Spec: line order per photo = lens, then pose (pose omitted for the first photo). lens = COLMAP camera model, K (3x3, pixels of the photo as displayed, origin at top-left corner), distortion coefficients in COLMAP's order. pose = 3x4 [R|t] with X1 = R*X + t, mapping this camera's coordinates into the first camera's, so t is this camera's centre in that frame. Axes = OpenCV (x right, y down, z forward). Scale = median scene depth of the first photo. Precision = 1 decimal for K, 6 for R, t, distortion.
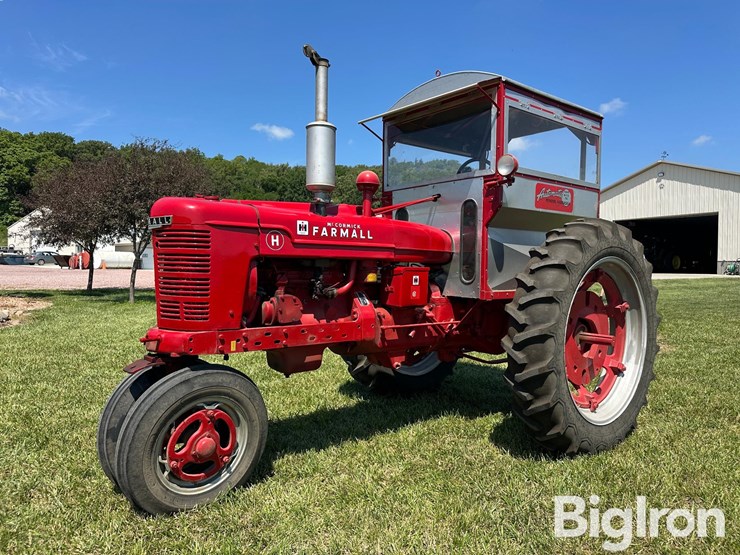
lens RADIAL K [[523.5, 0, 373.3], [0, 523.5, 277.3], [0, 0, 1]] dist [0.075911, -0.095257]
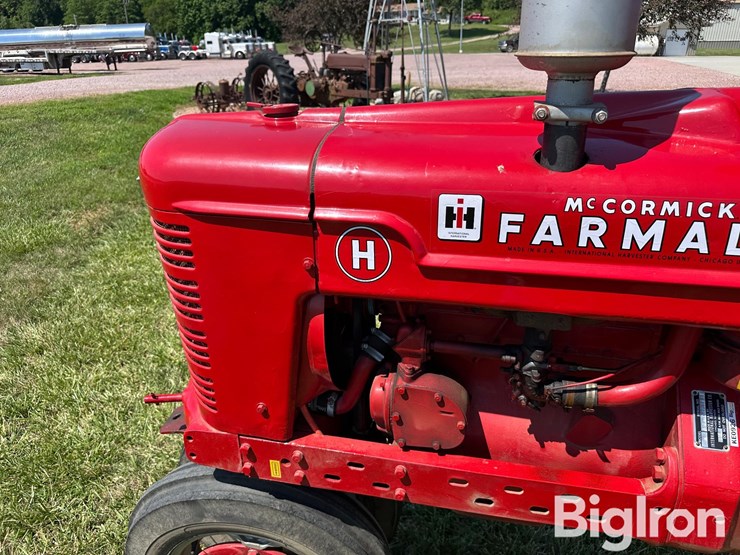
lens RADIAL K [[538.8, 0, 371.1], [0, 538.8, 272.8], [0, 0, 1]] dist [0.007731, -0.003569]
pose [[0.615350, 0.283071, -0.735673, 0.070016], [0.009692, 0.930507, 0.366145, -0.176531], [0.788195, -0.232437, 0.569844, 0.764798]]
